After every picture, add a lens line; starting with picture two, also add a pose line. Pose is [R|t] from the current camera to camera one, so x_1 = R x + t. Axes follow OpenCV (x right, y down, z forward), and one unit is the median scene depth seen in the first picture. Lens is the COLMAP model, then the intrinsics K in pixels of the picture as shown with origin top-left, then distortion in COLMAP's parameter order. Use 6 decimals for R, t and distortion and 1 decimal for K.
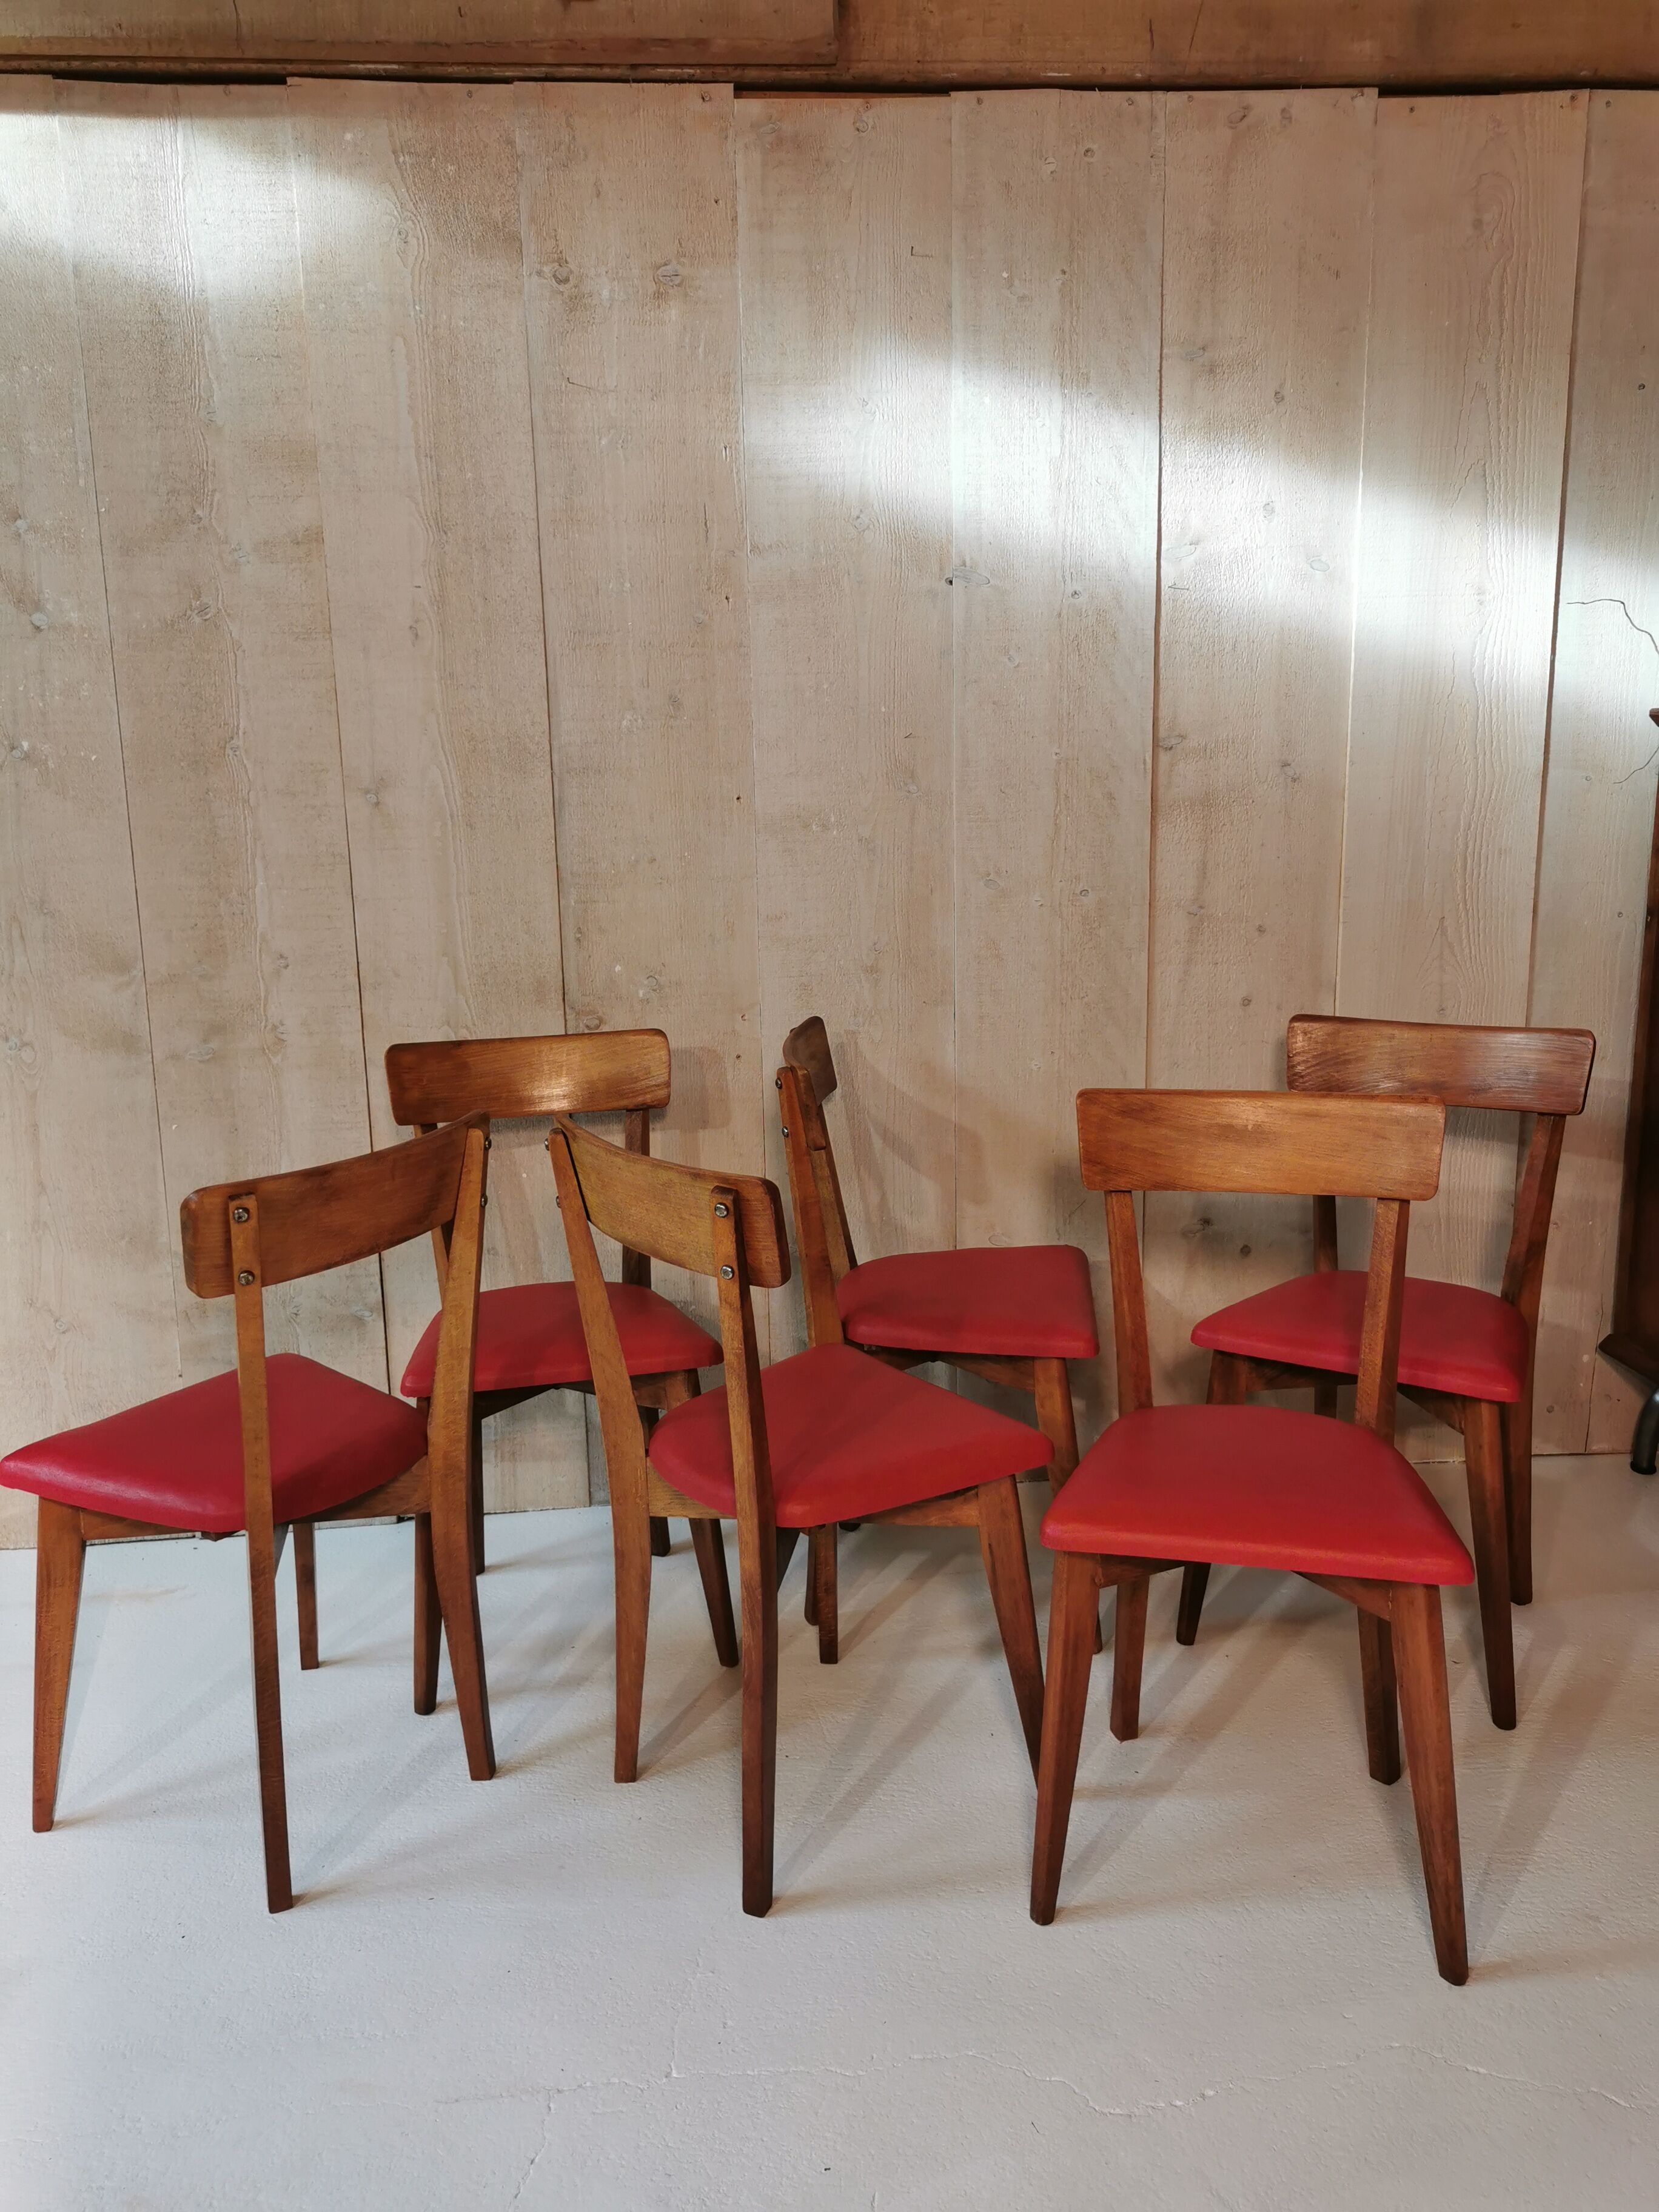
lens RADIAL K [[1719.7, 0, 853.7], [0, 1719.7, 1091.7], [0, 0, 1]] dist [0.034451, -0.033427]
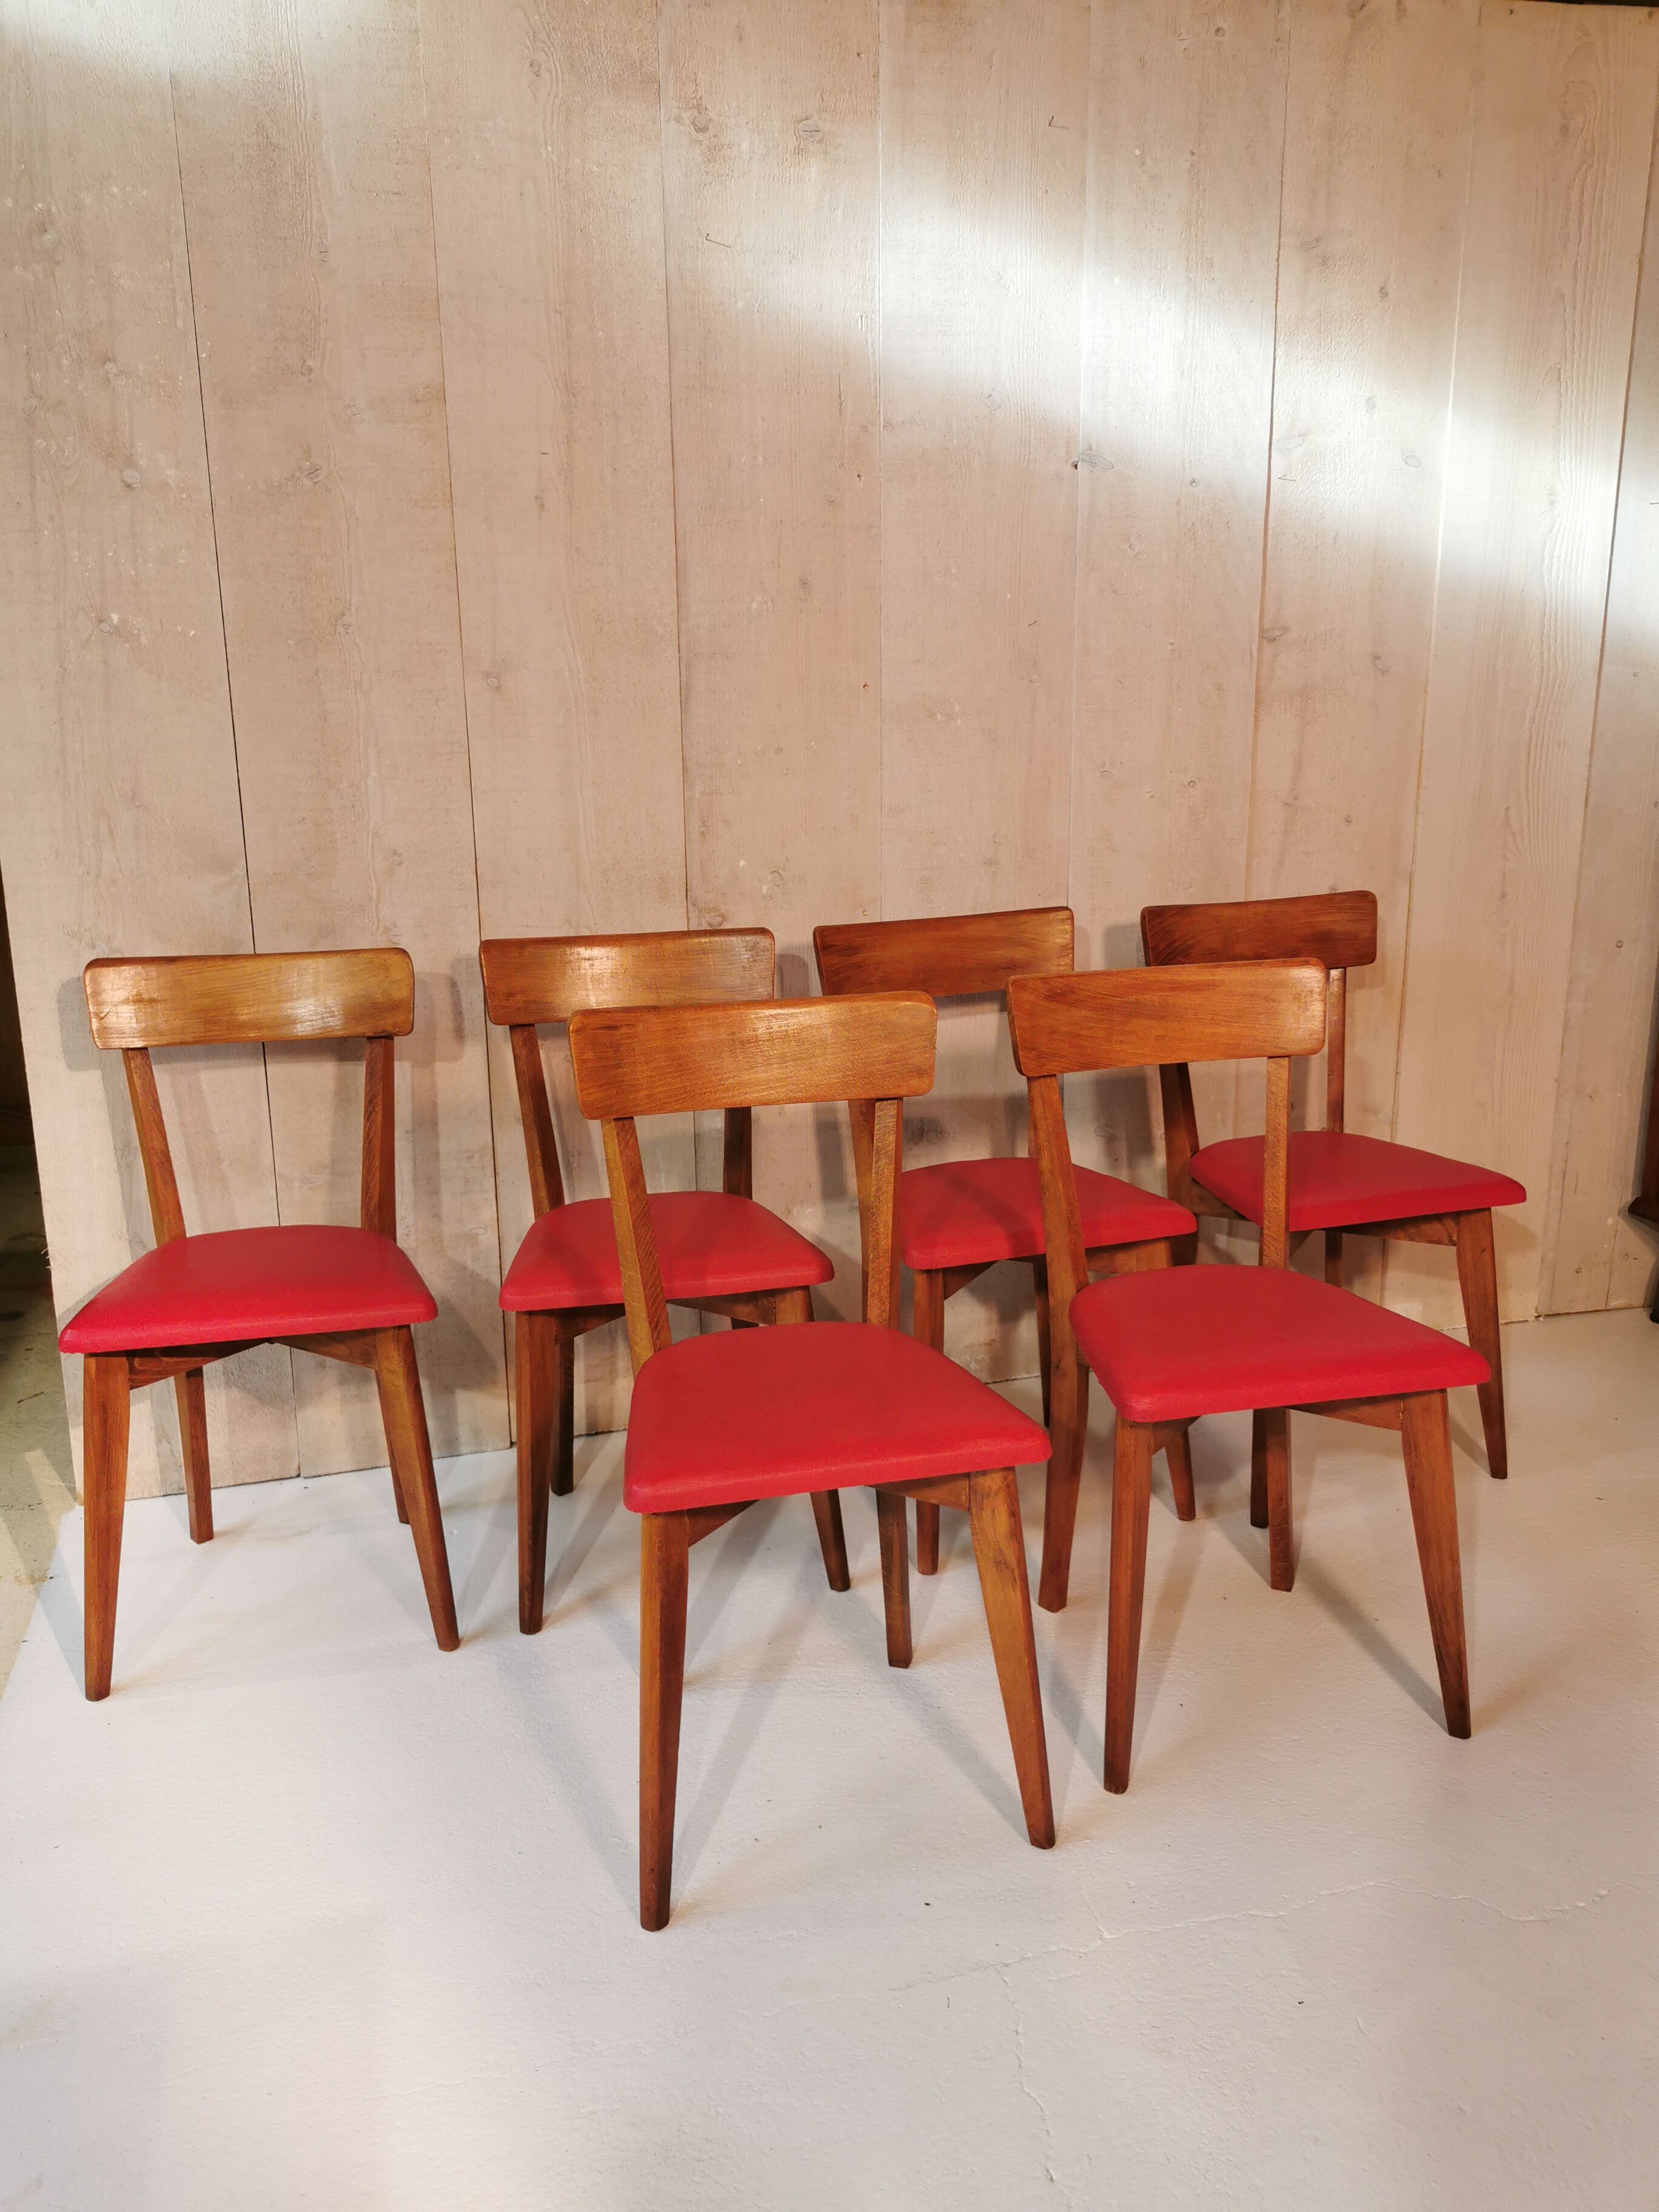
lens RADIAL K [[1719.7, 0, 832.0], [0, 1719.7, 1096.3], [0, 0, 1]] dist [0.034451, -0.033427]
pose [[0.983795, -0.033666, 0.176105, -0.269534], [0.026513, 0.998731, 0.042811, 0.019804], [-0.177323, -0.037448, 0.983440, 0.034774]]
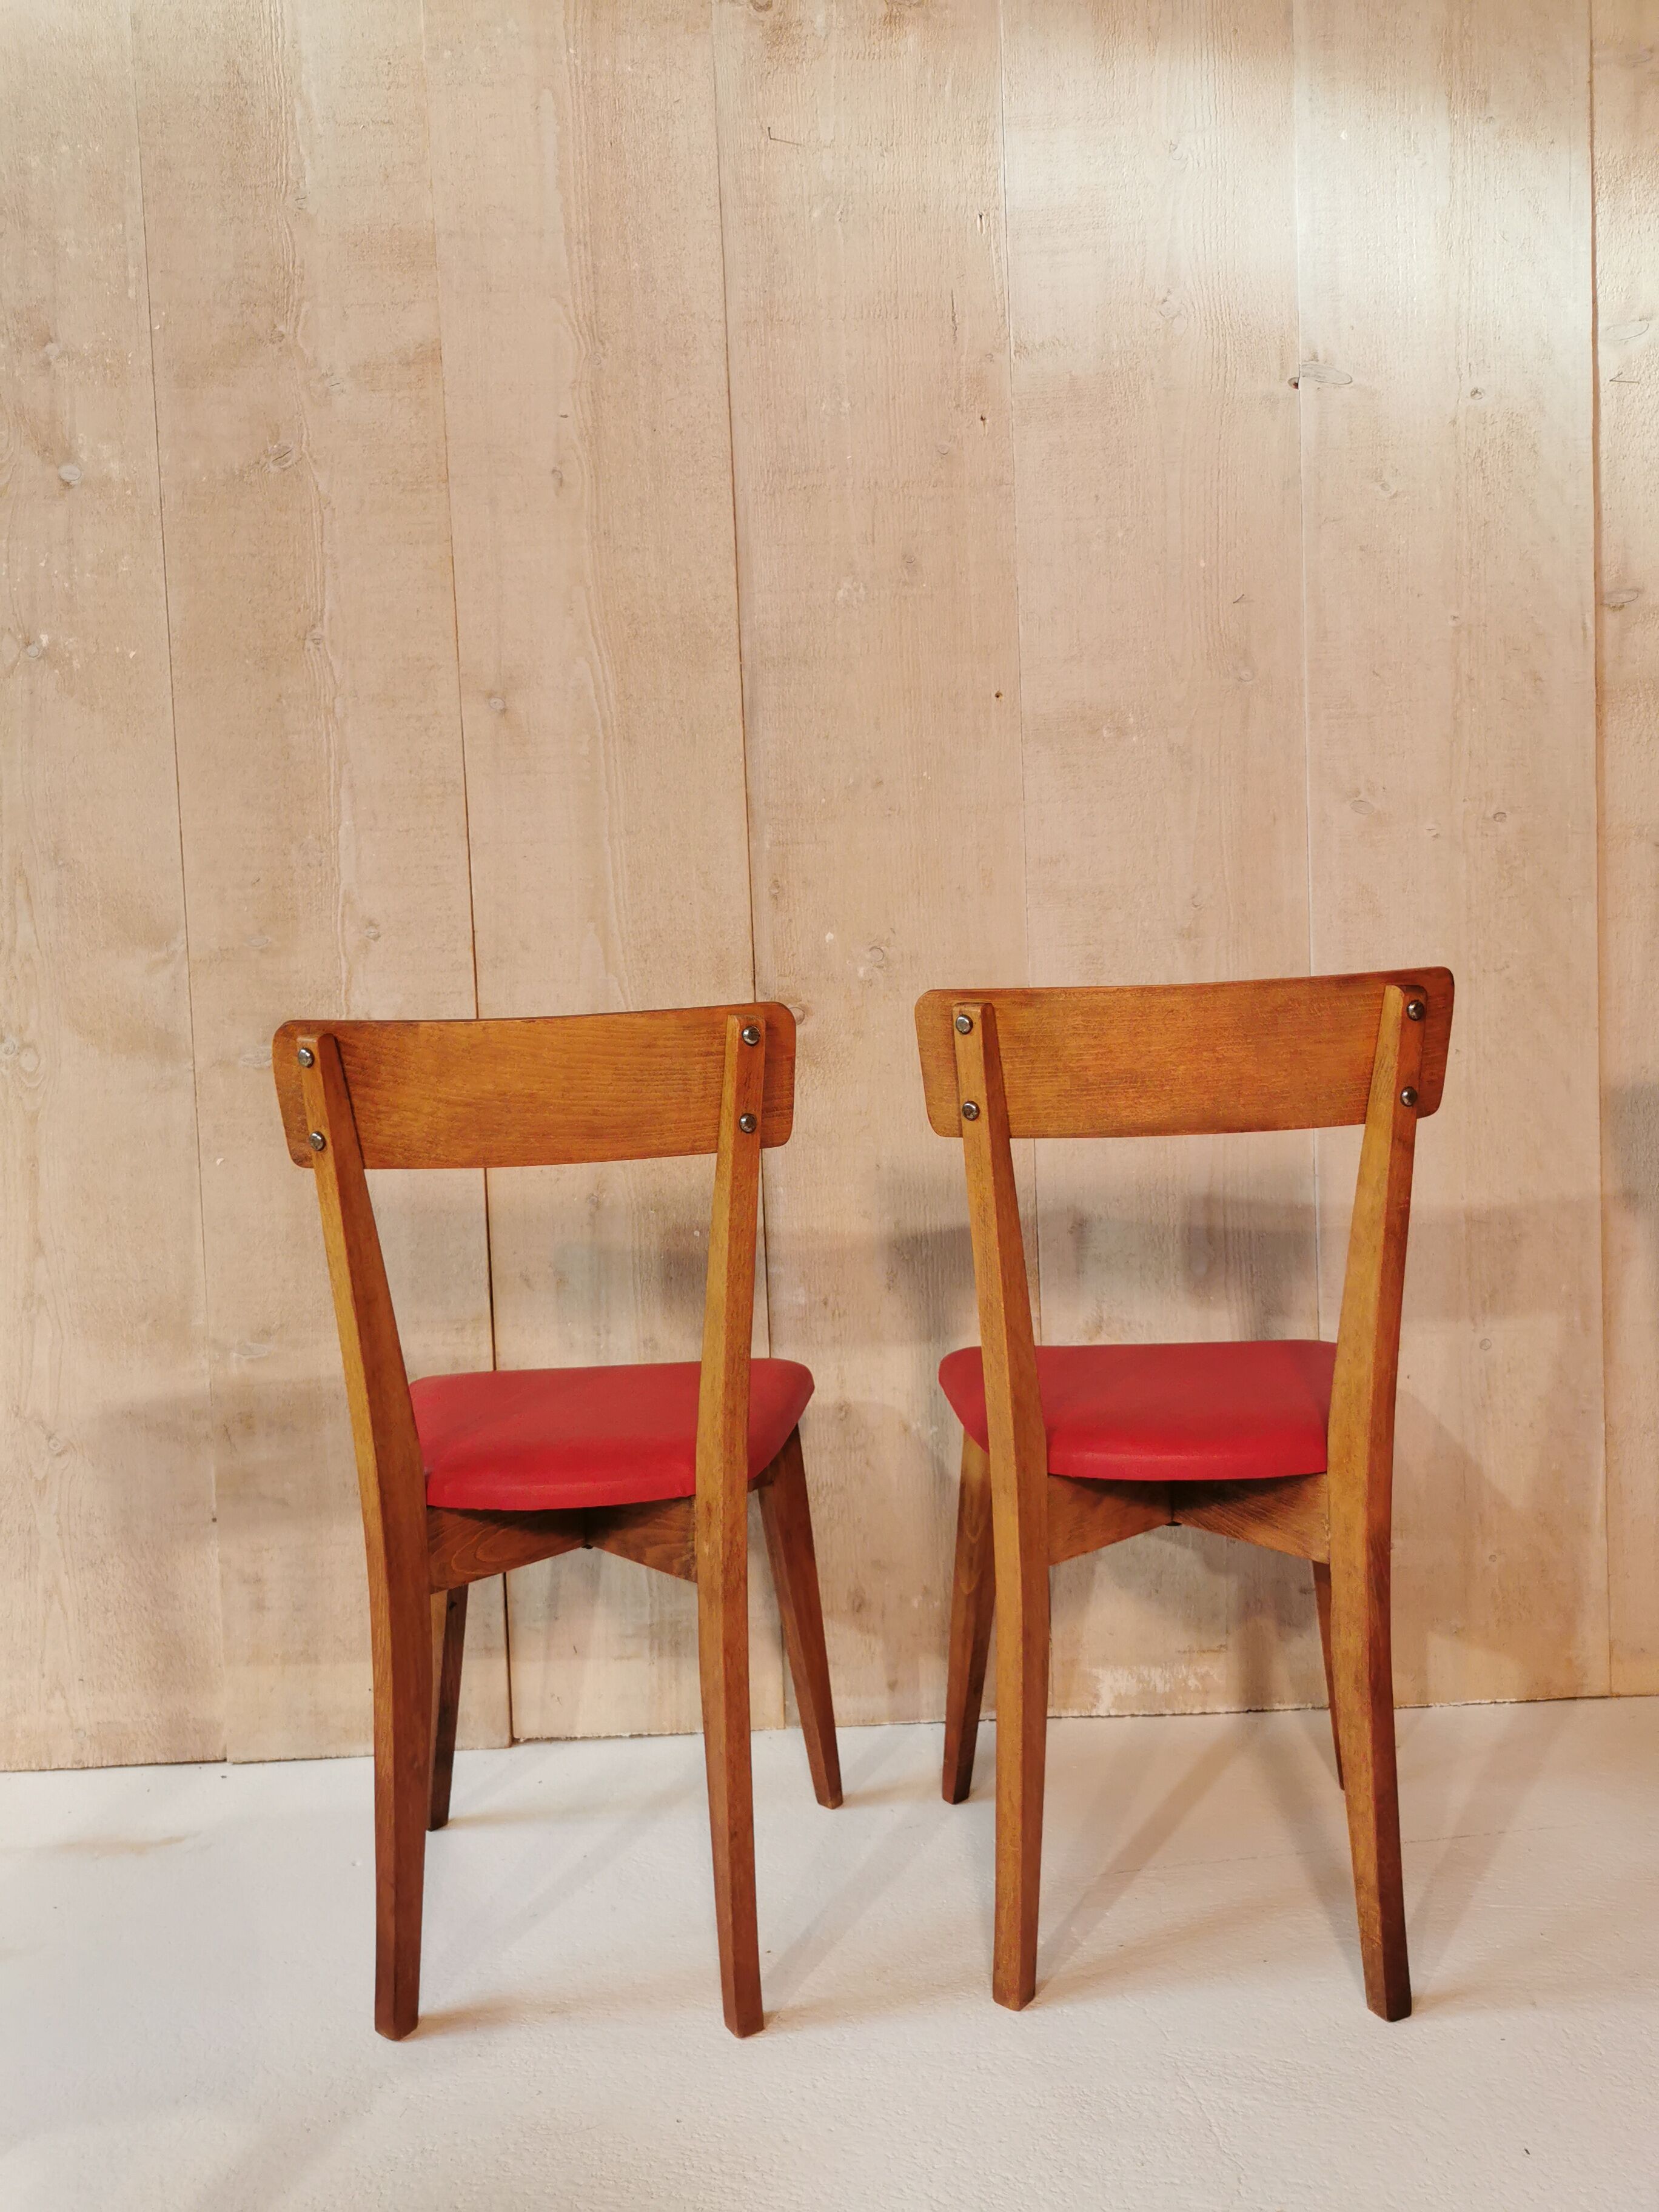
lens RADIAL K [[1719.7, 0, 829.7], [0, 1719.7, 1088.7], [0, 0, 1]] dist [0.034451, -0.033427]
pose [[0.995058, -0.014831, -0.098186, -0.069914], [0.000964, 0.990180, -0.139797, 0.092749], [0.099295, 0.139011, 0.985300, 0.316865]]
